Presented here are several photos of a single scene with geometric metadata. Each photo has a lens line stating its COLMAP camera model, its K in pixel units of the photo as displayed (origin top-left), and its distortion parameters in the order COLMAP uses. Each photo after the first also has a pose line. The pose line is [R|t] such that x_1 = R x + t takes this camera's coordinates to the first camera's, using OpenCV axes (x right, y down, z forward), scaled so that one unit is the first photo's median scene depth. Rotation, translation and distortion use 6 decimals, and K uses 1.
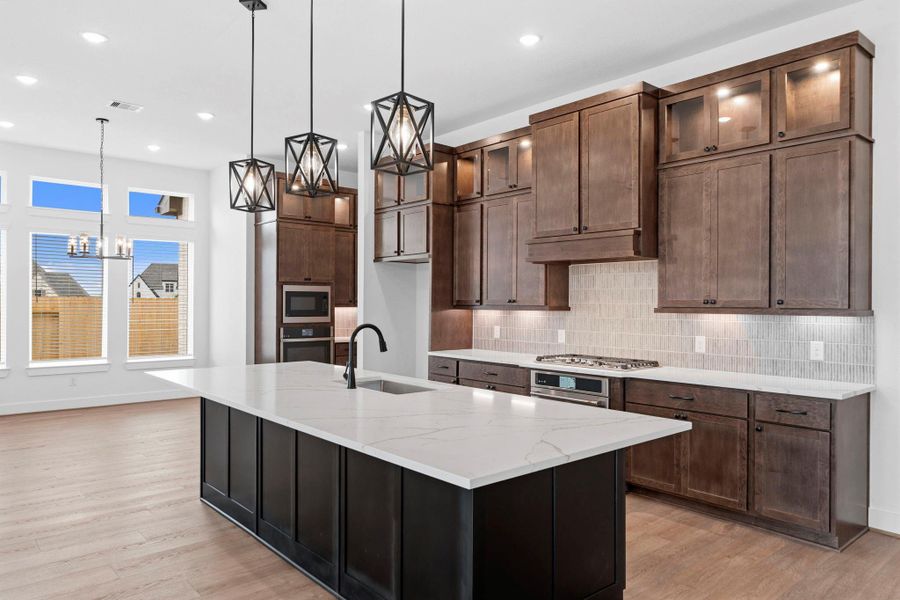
lens RADIAL K [[607.4, 0, 450.8], [0, 607.4, 299.0], [0, 0, 1]] dist [0.004618, -0.000494]
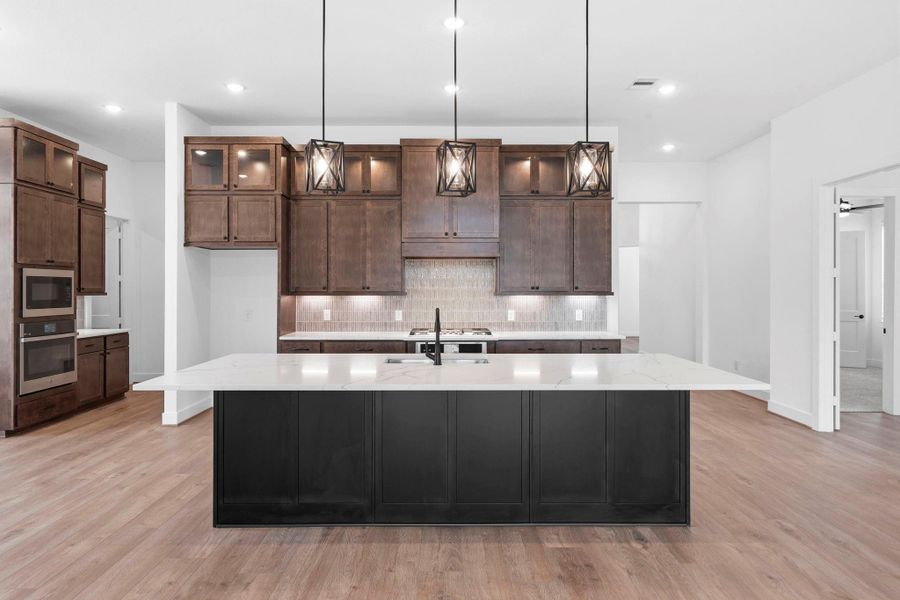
lens RADIAL K [[507.5, 0, 447.9], [0, 507.5, 286.2], [0, 0, 1]] dist [0.003229, 0.002861]
pose [[0.652646, -0.000075, 0.757663, -0.624463], [0.000287, 1.000000, -0.000147, 0.000345], [-0.757663, 0.000313, 0.652646, 0.260198]]
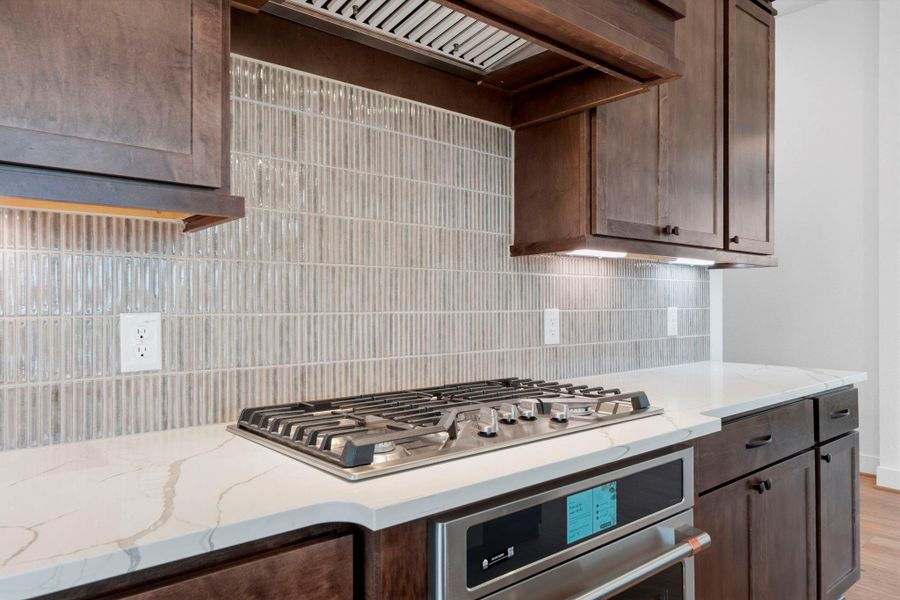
lens RADIAL K [[607.4, 0, 445.6], [0, 607.4, 300.9], [0, 0, 1]] dist [0.004618, -0.000494]
pose [[0.021889, -0.002712, 0.999757, -0.047499], [-0.006045, 0.999978, 0.002845, 0.050474], [-0.999742, -0.006106, 0.021872, 0.995359]]
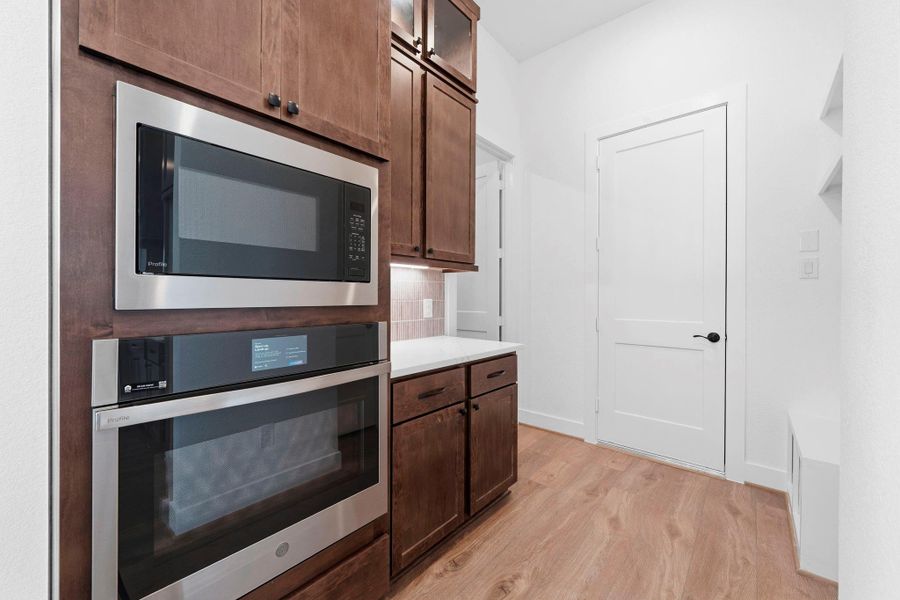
lens RADIAL K [[359.1, 0, 448.3], [0, 359.1, 296.2], [0, 0, 1]] dist [0.012475, -0.000183]
pose [[0.990071, 0.000061, 0.140567, -0.303661], [-0.001016, 0.999977, 0.006718, 0.052705], [-0.140564, -0.006794, 0.990048, 1.344829]]
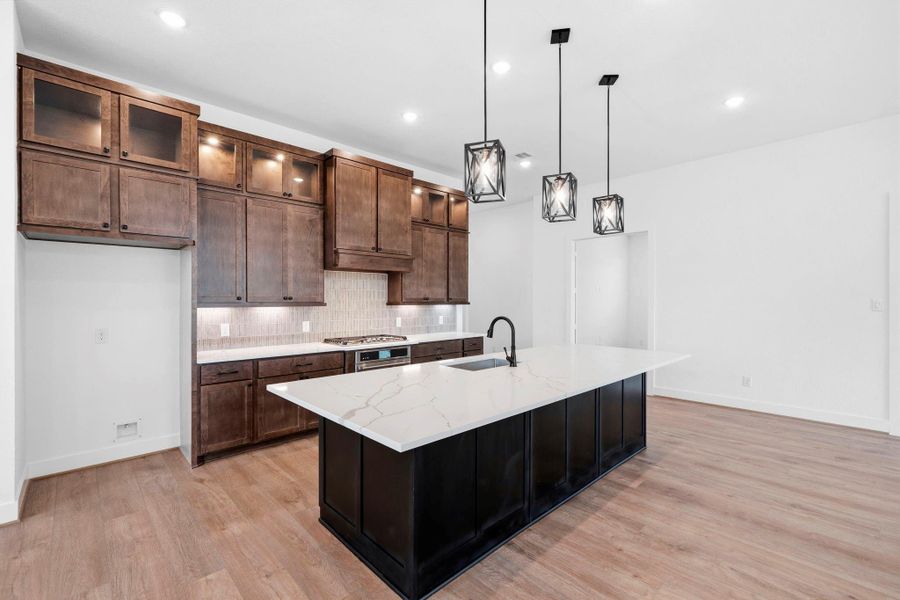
lens RADIAL K [[390.8, 0, 444.6], [0, 390.8, 300.2], [0, 0, 1]] dist [0.001847, -0.000198]
pose [[-0.037302, -0.005340, 0.999290, -0.708145], [-0.005431, 0.999972, 0.005141, 0.001845], [-0.999289, -0.005235, -0.037330, 0.843349]]
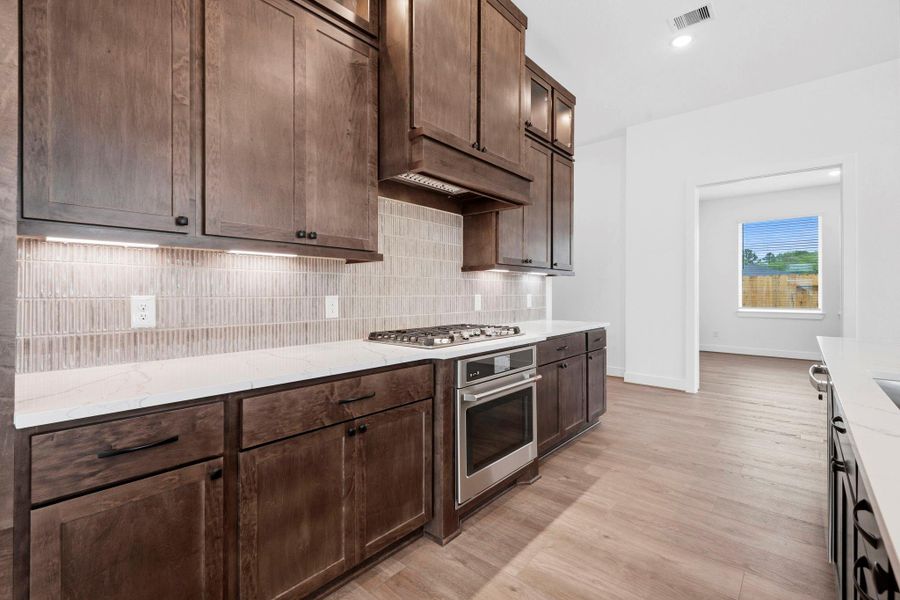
lens RADIAL K [[404.9, 0, 446.4], [0, 404.9, 292.0], [0, 0, 1]] dist [-0.001842, -0.000149]
pose [[-0.131309, -0.004364, 0.991332, -0.247039], [-0.008126, 0.999961, 0.003325, 0.050673], [-0.991308, -0.007619, -0.131339, 1.063424]]
